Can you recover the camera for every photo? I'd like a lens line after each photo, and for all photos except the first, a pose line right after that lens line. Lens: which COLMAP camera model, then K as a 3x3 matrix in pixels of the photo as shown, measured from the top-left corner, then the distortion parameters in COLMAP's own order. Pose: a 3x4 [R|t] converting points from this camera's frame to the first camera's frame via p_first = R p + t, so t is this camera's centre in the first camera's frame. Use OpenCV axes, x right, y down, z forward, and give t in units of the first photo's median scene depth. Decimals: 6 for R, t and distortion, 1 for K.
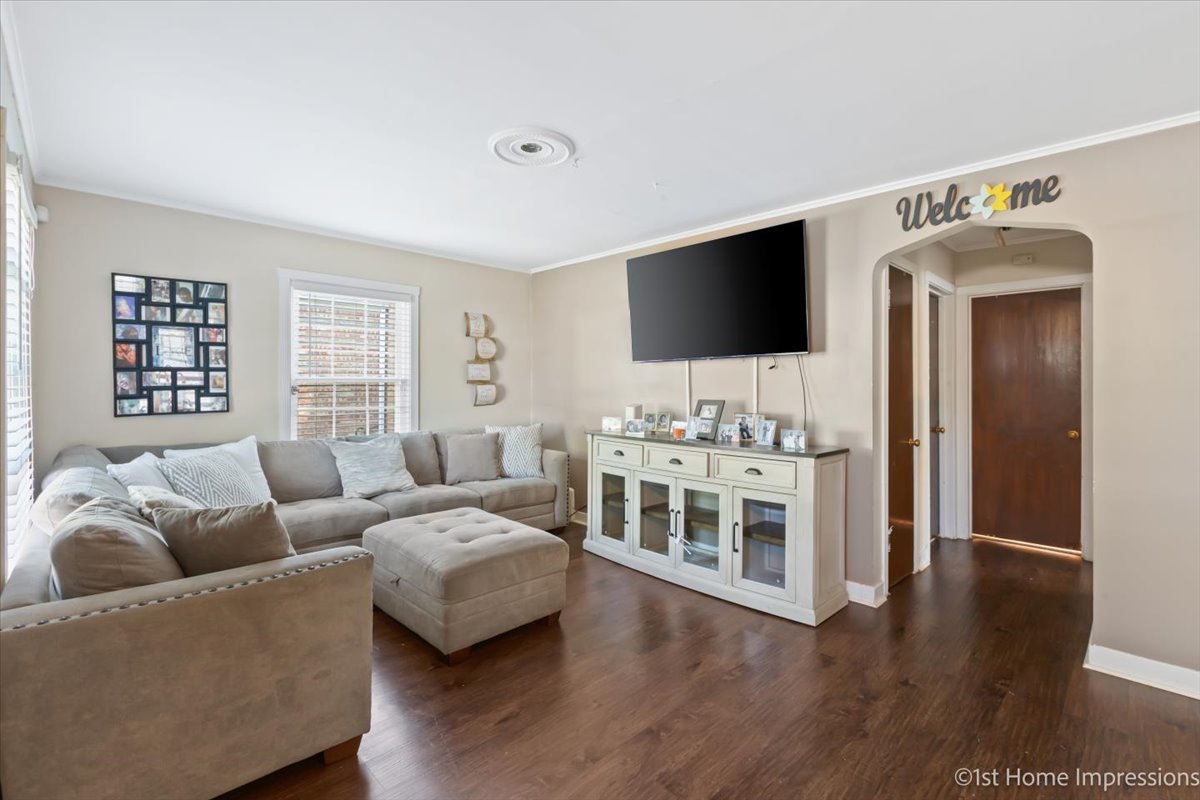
lens RADIAL K [[535.4, 0, 587.6], [0, 535.4, 387.7], [0, 0, 1]] dist [-0.000465, -0.000494]
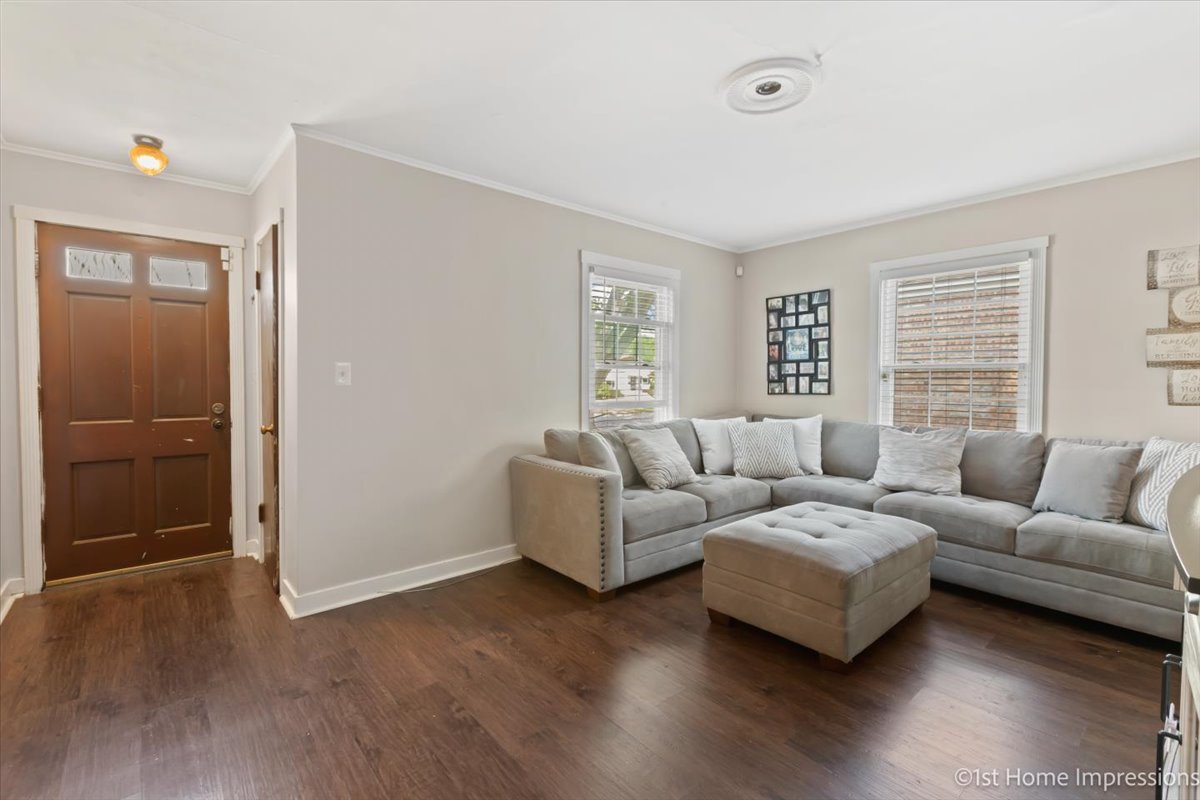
lens RADIAL K [[522.6, 0, 600.0], [0, 522.6, 400.0], [0, 0, 1]] dist [-0.004475, -0.000236]
pose [[-0.050483, 0.035021, -0.998111, 0.561566], [-0.010757, 0.999308, 0.035608, 0.021343], [0.998667, 0.012535, -0.050071, 0.566693]]
